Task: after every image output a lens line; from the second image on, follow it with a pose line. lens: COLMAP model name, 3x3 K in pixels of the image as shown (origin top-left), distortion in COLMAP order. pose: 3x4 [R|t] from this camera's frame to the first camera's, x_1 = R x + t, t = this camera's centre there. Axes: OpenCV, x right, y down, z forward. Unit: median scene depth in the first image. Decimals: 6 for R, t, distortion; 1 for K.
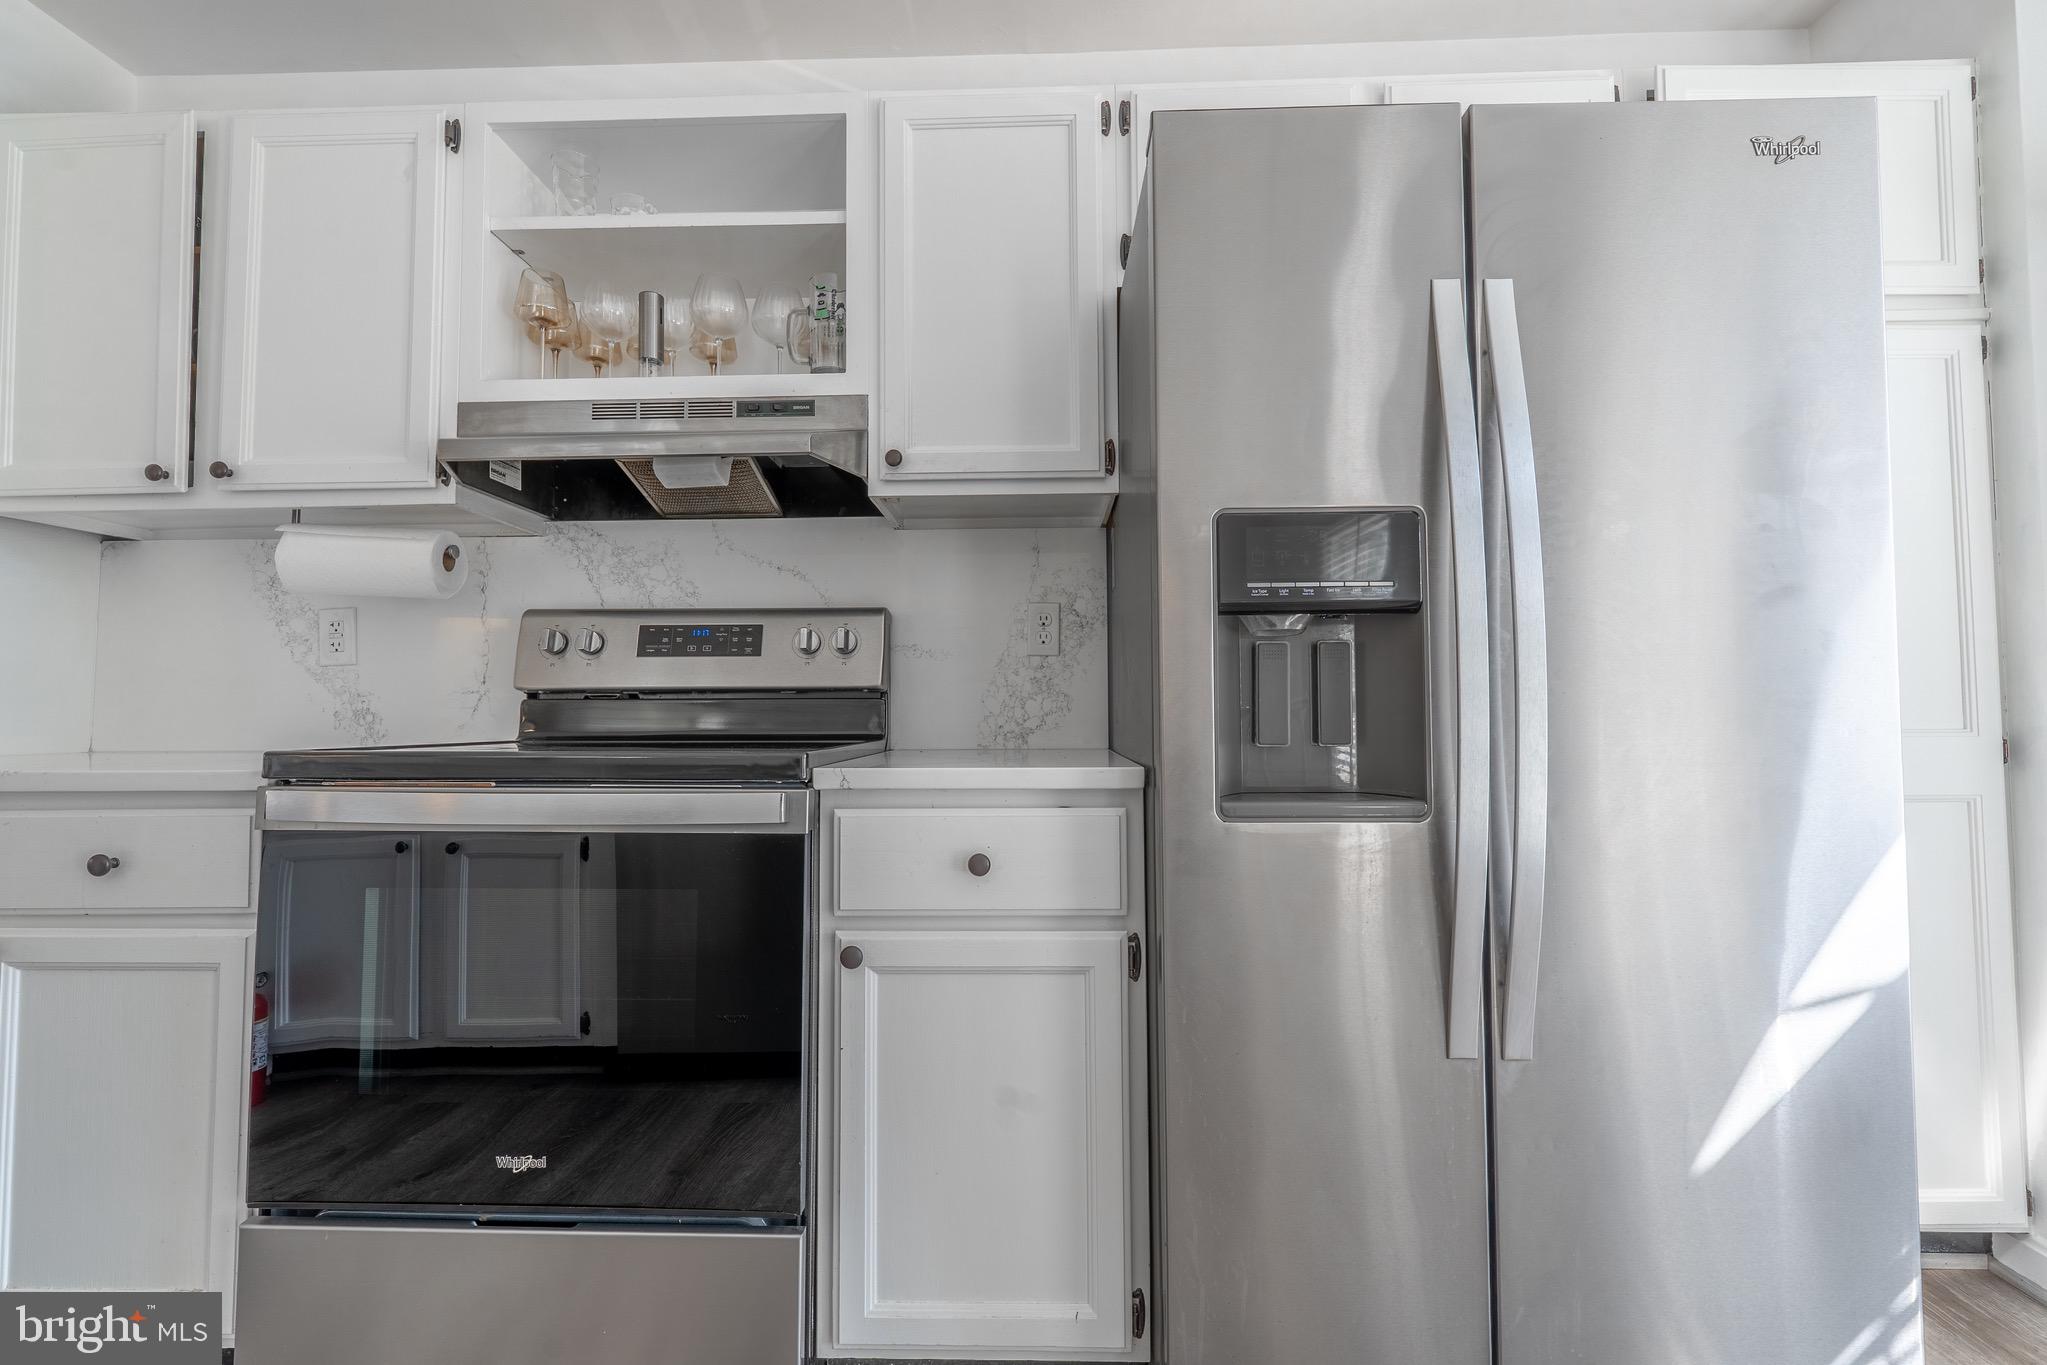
lens RADIAL K [[835.7, 0, 1031.7], [0, 835.7, 680.0], [0, 0, 1]] dist [0.000910, 0.000006]
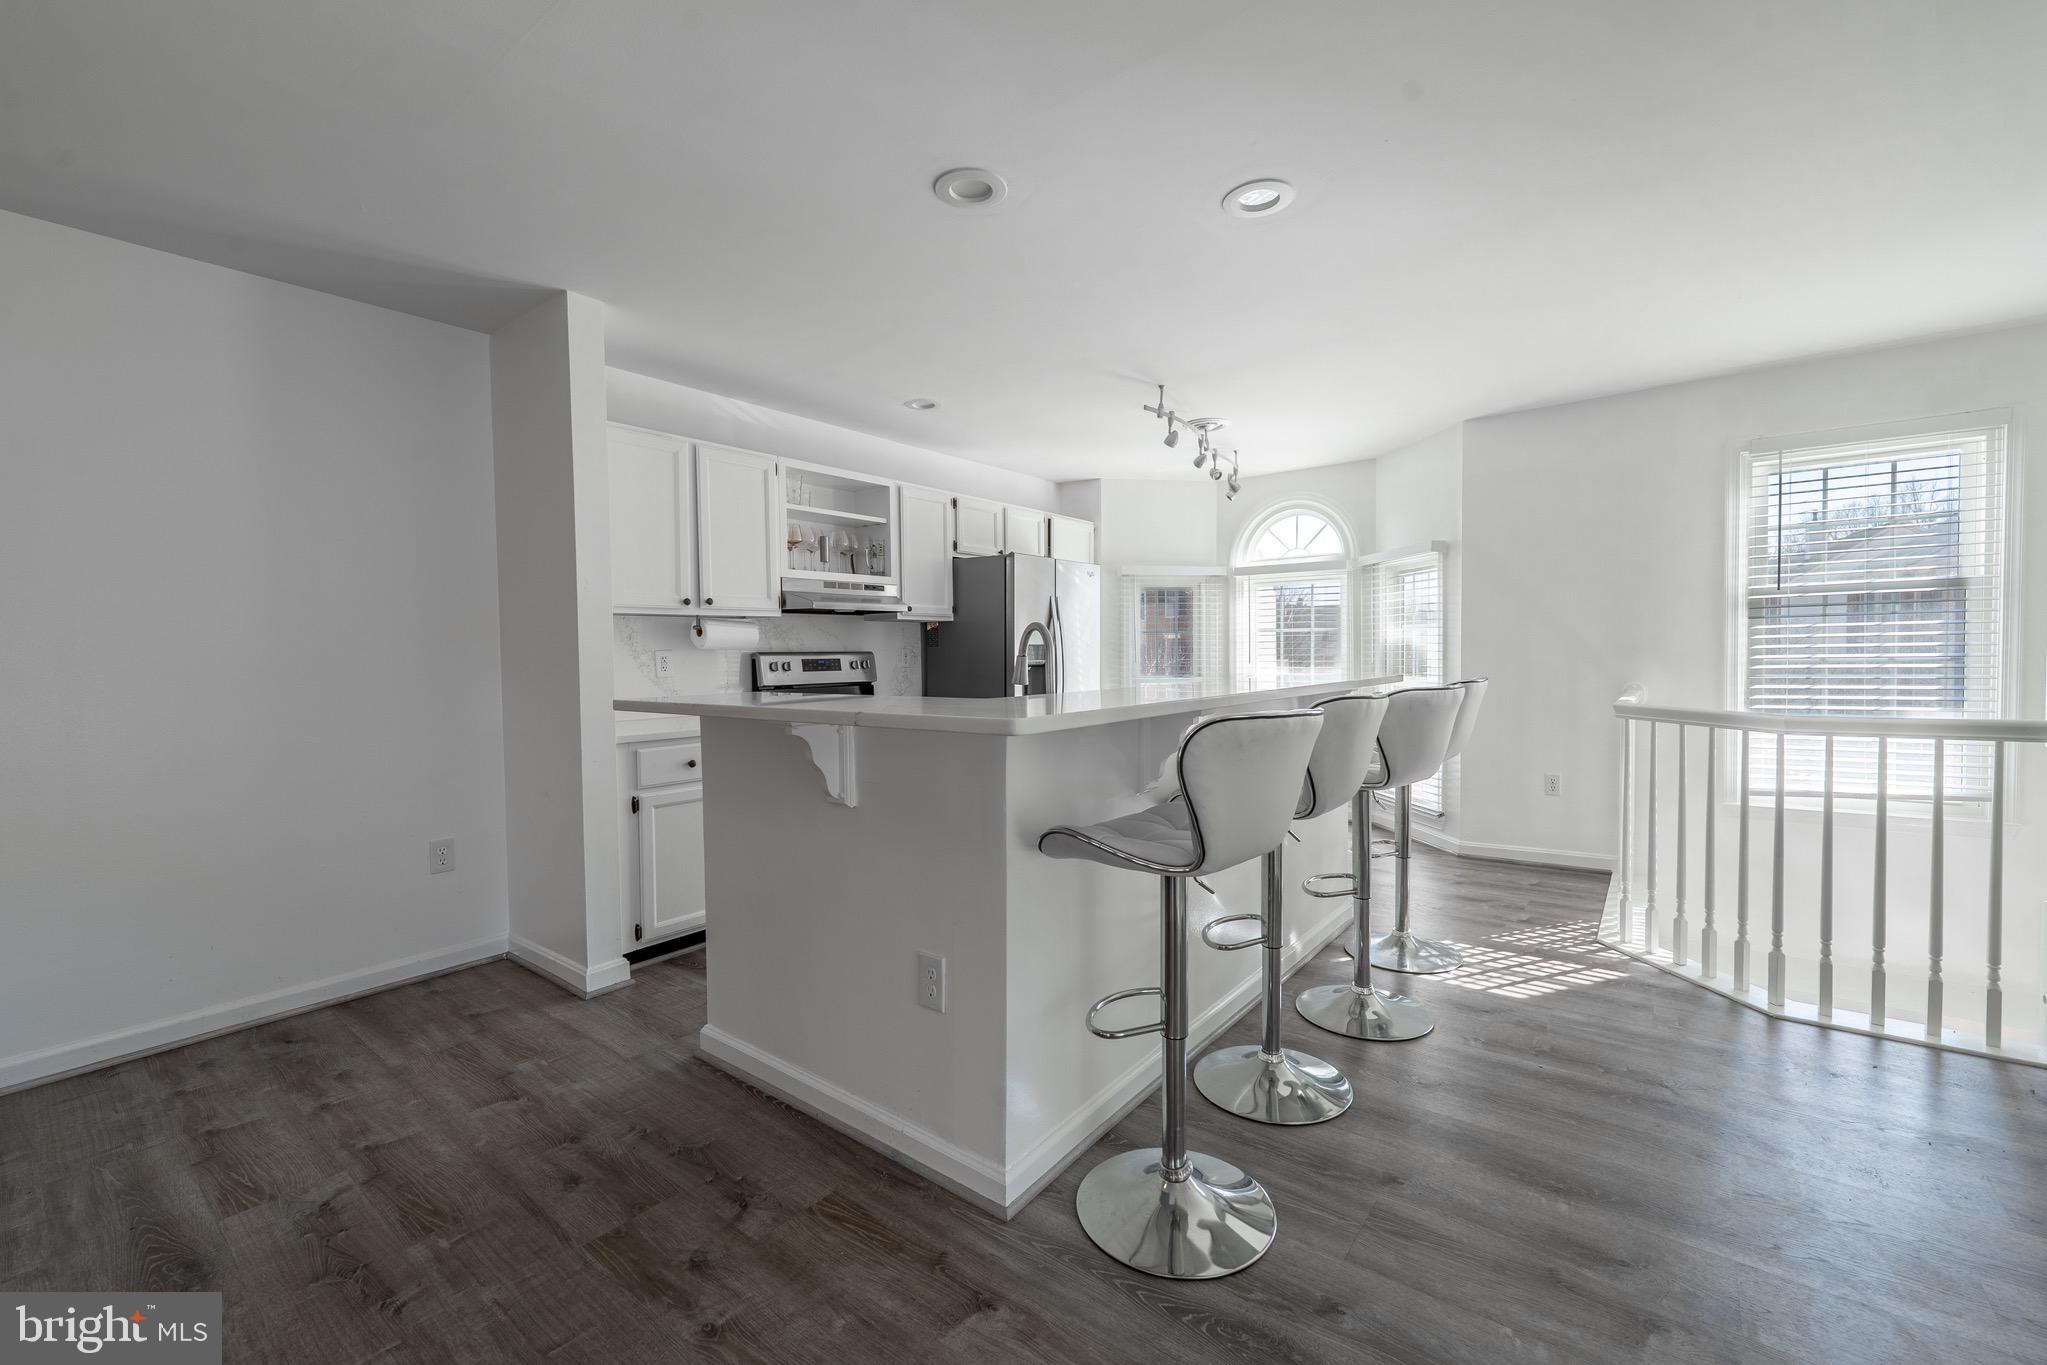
lens RADIAL K [[835.7, 0, 1030.3], [0, 835.7, 677.0], [0, 0, 1]] dist [0.000910, 0.000006]
pose [[0.585396, -0.027538, 0.810280, -2.260799], [-0.026551, 0.998236, 0.053108, -0.175895], [-0.810313, -0.052603, 0.583632, -1.113134]]
